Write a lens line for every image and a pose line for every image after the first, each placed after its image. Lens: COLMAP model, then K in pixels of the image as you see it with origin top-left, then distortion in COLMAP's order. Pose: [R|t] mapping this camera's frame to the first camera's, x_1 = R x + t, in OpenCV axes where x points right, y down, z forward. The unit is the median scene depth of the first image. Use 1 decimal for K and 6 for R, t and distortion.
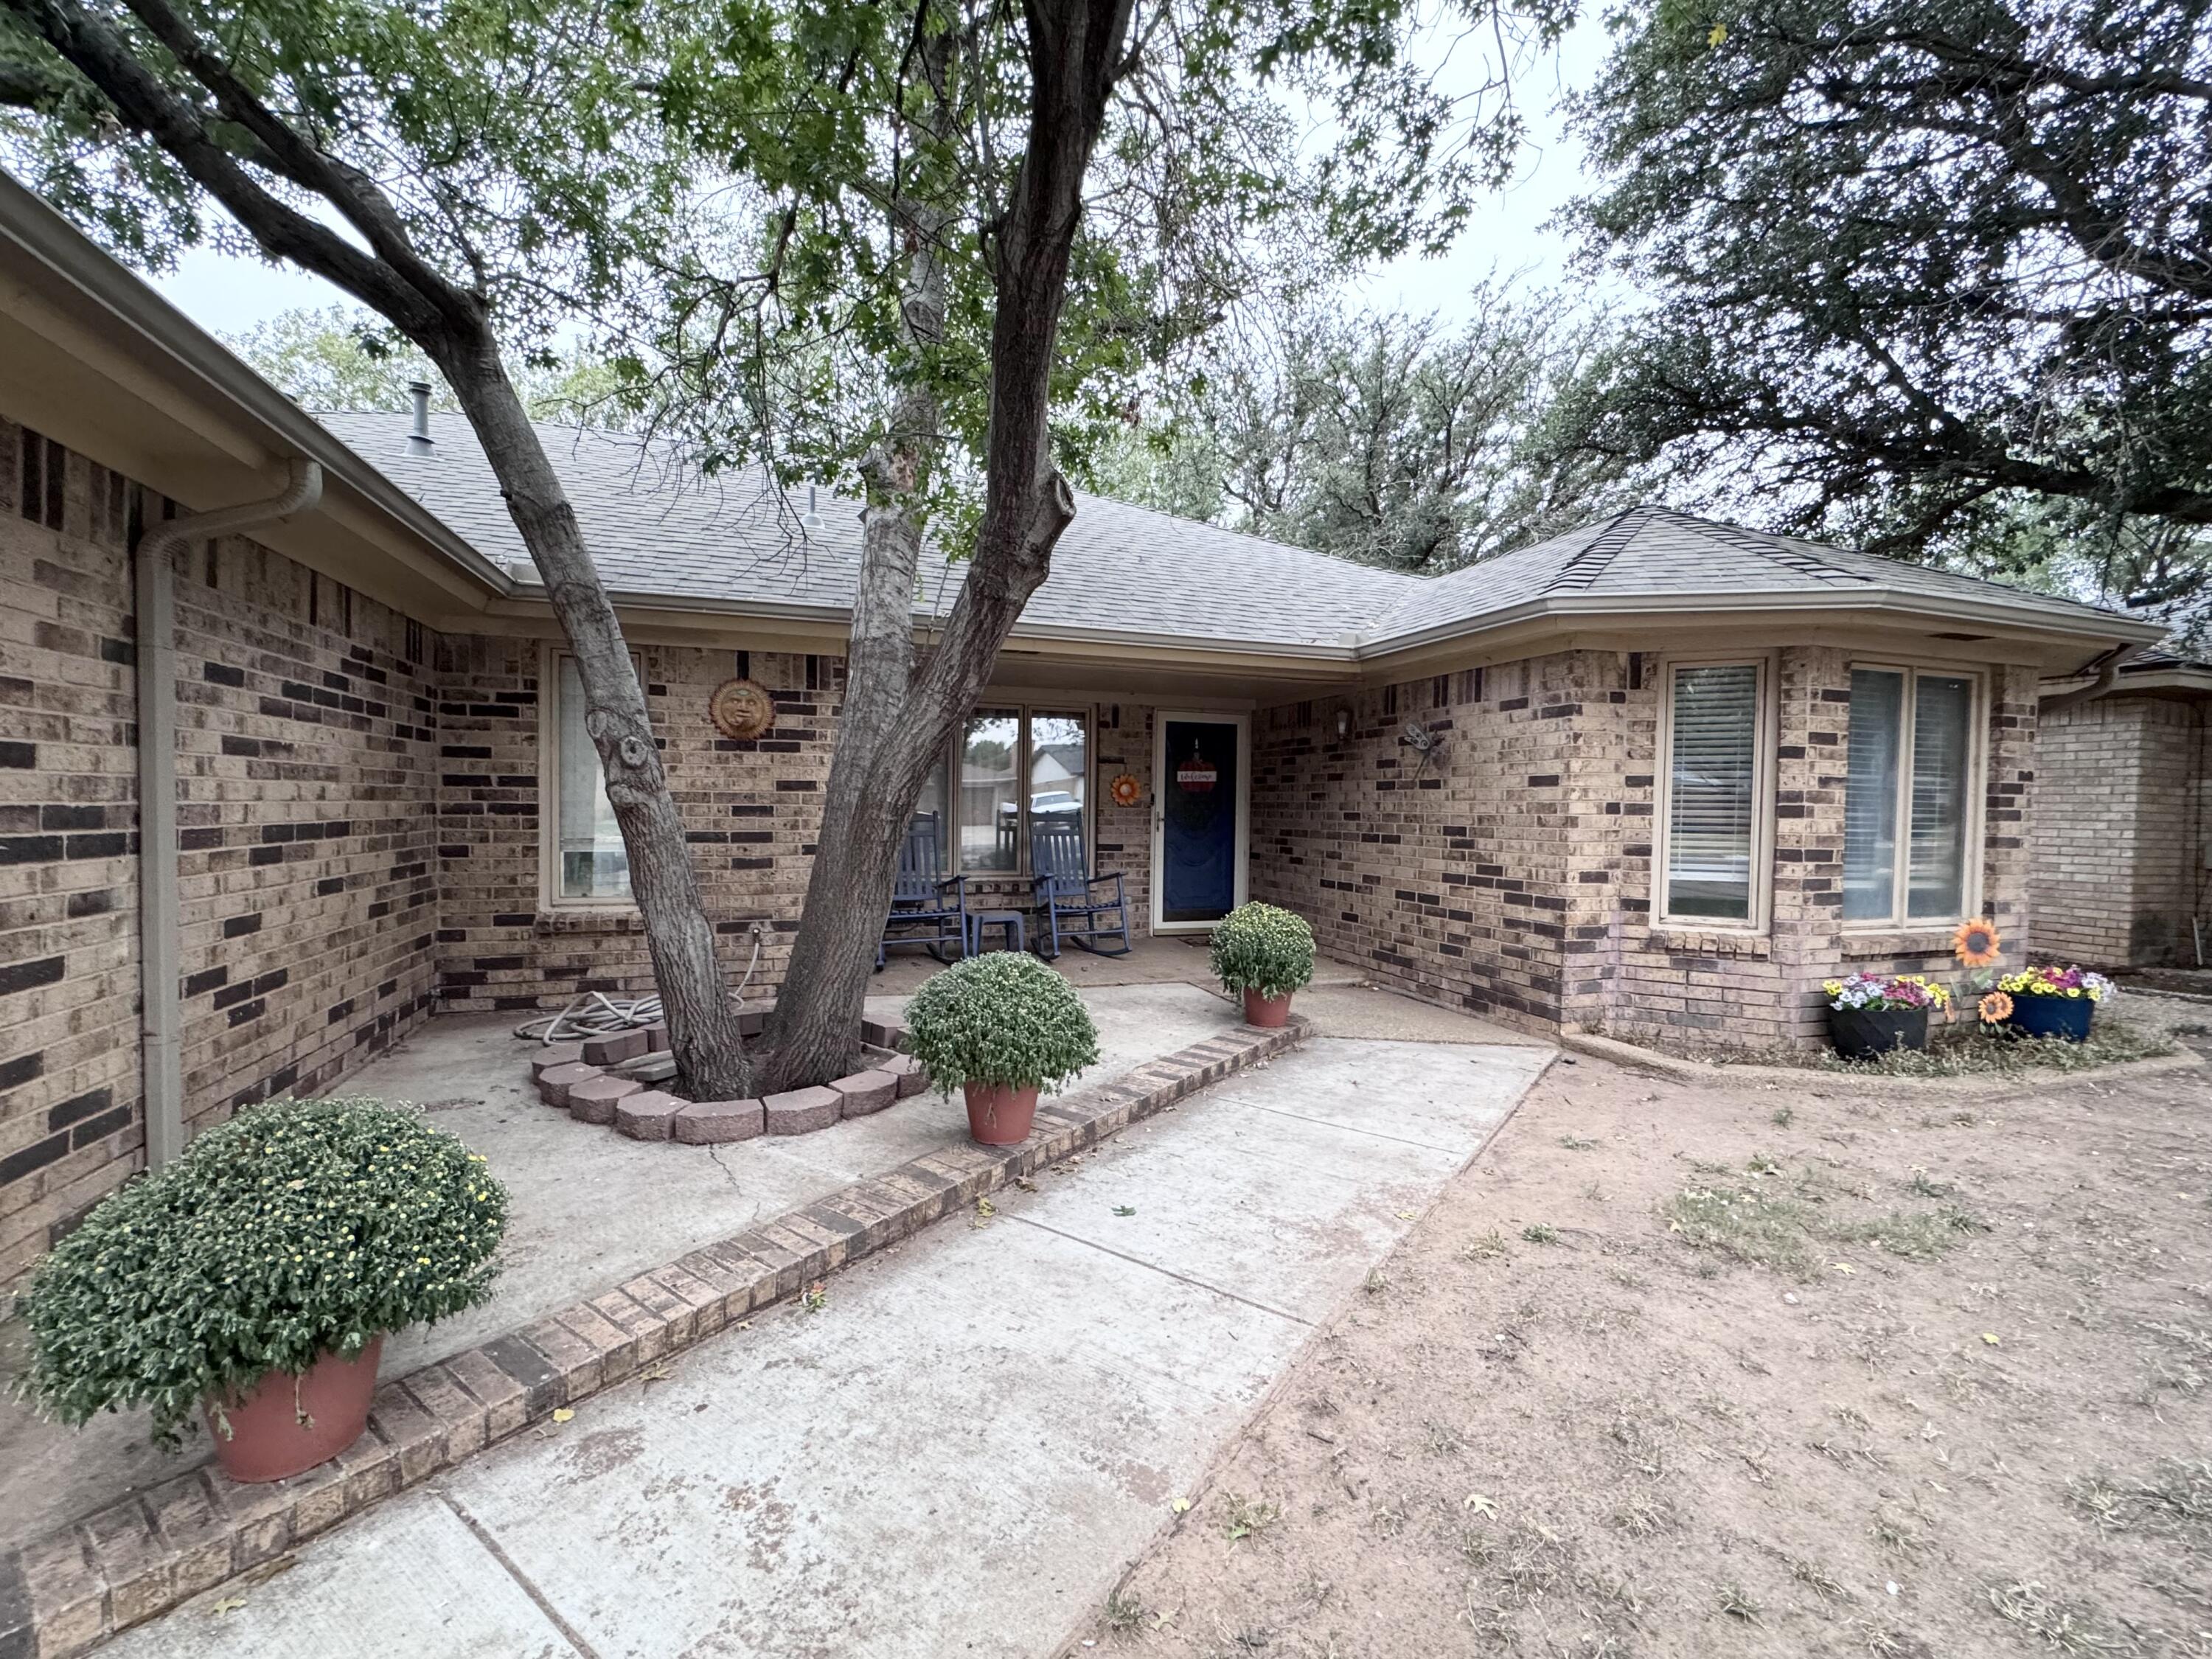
lens RADIAL K [[985.4, 0, 1106.0], [0, 985.4, 829.5], [0, 0, 1]] dist [-0.004089, 0.000875]
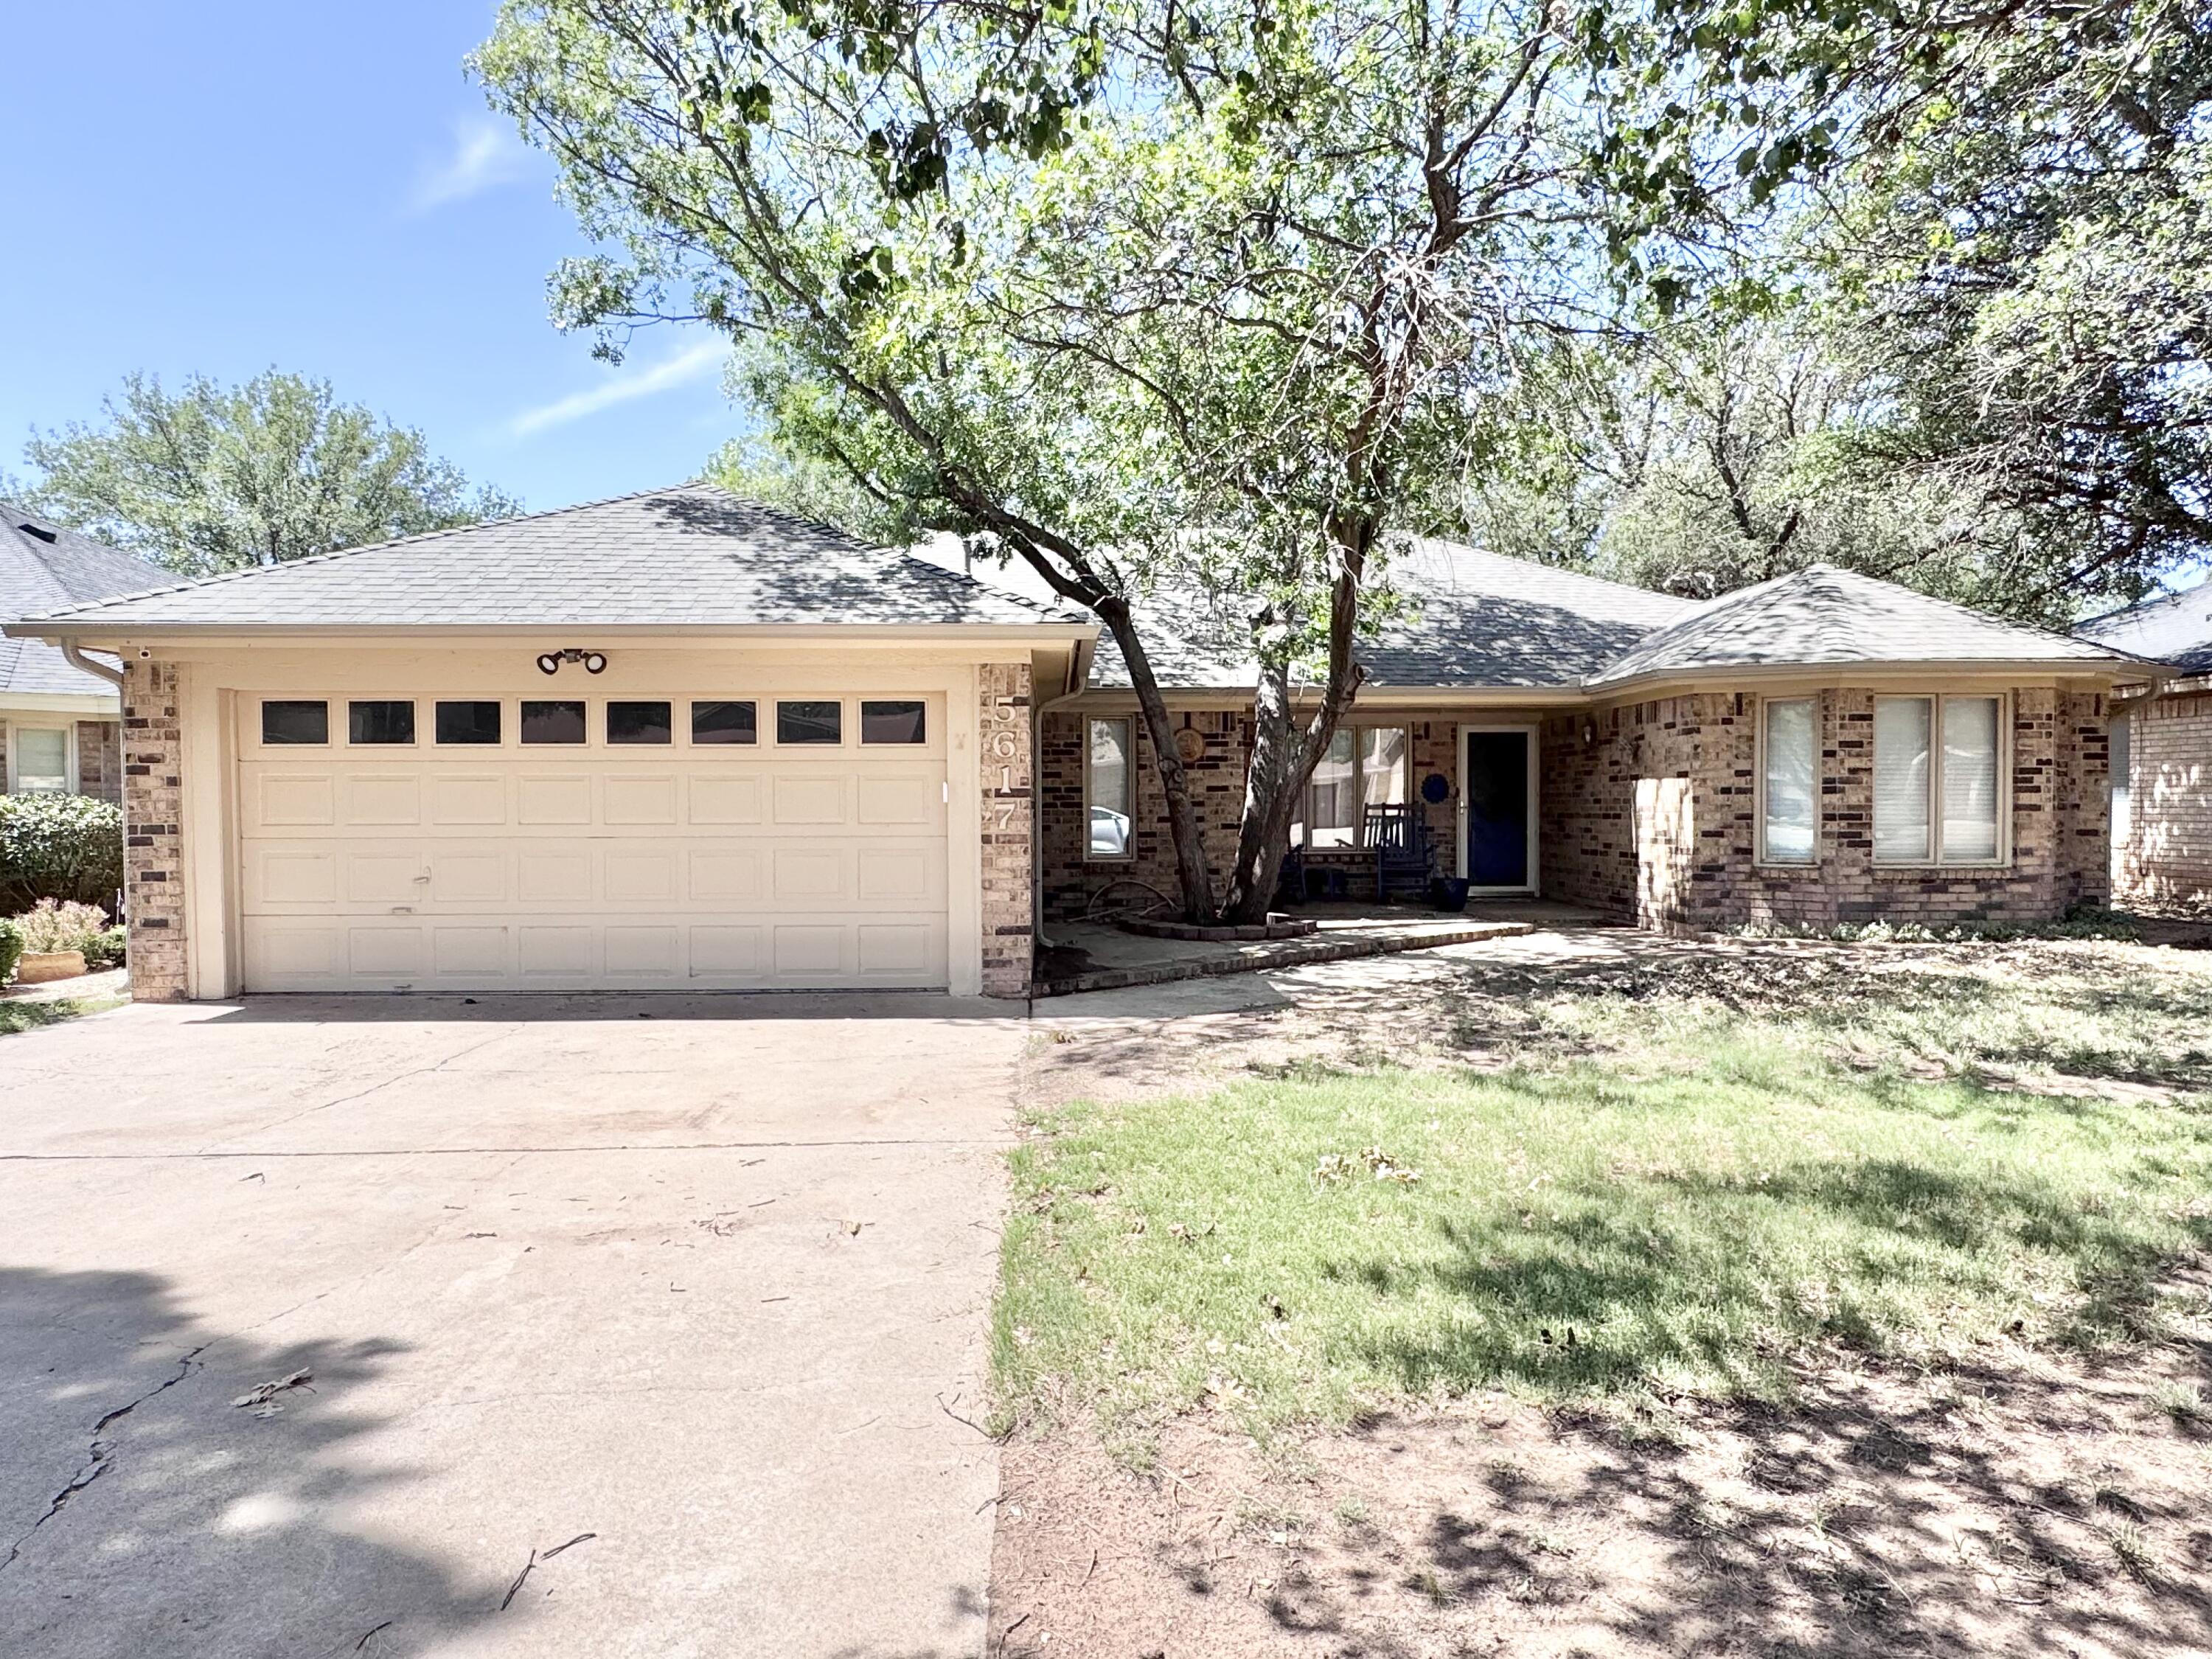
lens RADIAL K [[1341.7, 0, 1103.7], [0, 1341.7, 843.5], [0, 0, 1]] dist [0.000443, -0.000984]
pose [[0.958544, -0.012317, -0.284678, 0.166628], [0.013054, 0.999915, 0.000690, 0.049173], [0.284646, -0.004377, 0.958623, -1.369036]]
